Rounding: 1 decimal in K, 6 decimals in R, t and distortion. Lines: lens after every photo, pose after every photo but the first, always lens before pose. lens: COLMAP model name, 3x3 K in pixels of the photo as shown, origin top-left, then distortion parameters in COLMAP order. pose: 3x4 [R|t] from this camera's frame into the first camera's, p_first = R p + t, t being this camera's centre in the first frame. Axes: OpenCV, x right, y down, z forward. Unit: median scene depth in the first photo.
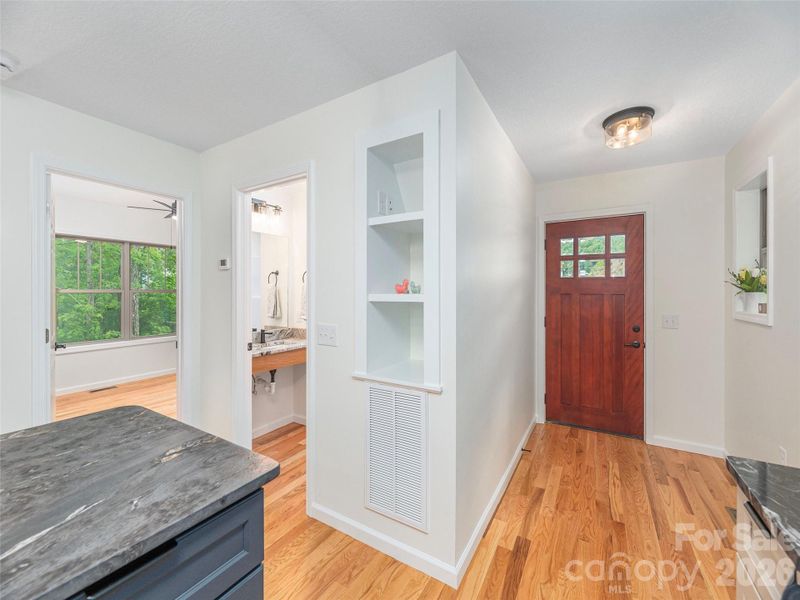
lens RADIAL K [[332.2, 0, 403.1], [0, 332.2, 291.2], [0, 0, 1]] dist [-0.004778, 0.000080]
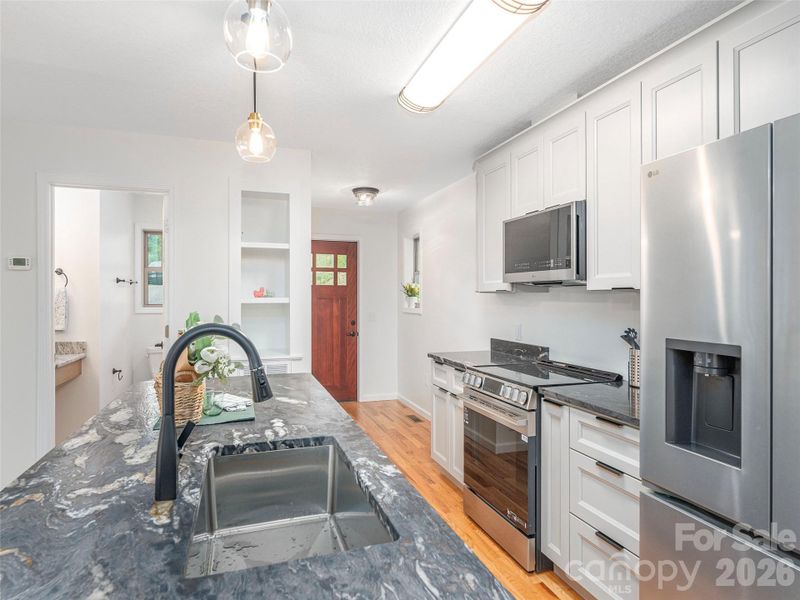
lens RADIAL K [[454.5, 0, 397.2], [0, 454.5, 293.1], [0, 0, 1]] dist [0.003630, -0.000168]
pose [[0.649033, 0.005564, 0.760740, -0.944742], [0.000228, 0.999972, -0.007508, 0.003134], [-0.760760, 0.005047, 0.649014, -0.580773]]
